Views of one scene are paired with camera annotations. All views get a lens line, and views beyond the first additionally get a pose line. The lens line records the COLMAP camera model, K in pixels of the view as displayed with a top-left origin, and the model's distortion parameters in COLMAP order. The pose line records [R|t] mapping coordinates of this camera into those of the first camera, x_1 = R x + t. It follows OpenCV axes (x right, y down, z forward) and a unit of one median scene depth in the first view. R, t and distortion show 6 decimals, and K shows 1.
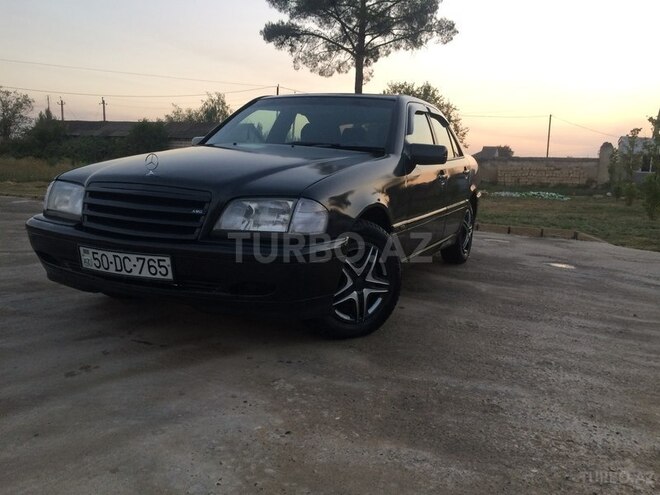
lens RADIAL K [[558.4, 0, 331.4], [0, 558.4, 259.9], [0, 0, 1]] dist [0.038165, -0.006751]
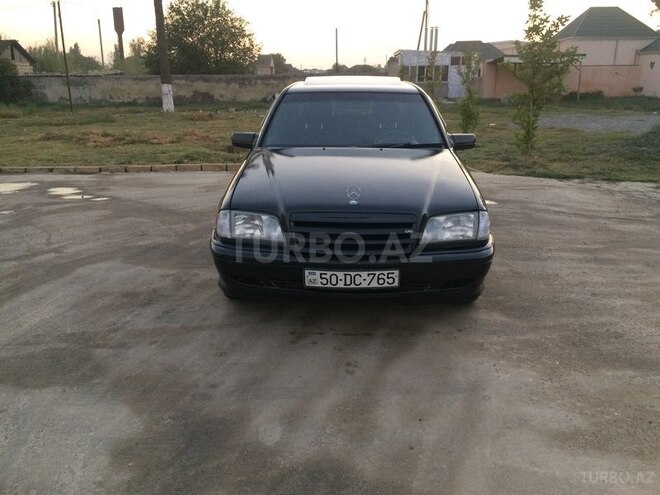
lens RADIAL K [[558.4, 0, 331.4], [0, 558.4, 259.9], [0, 0, 1]] dist [0.038165, -0.006751]
pose [[0.925618, -0.154955, 0.345284, -0.842644], [0.101526, 0.980564, 0.167889, -0.250888], [-0.364588, -0.120345, 0.923359, -0.125708]]
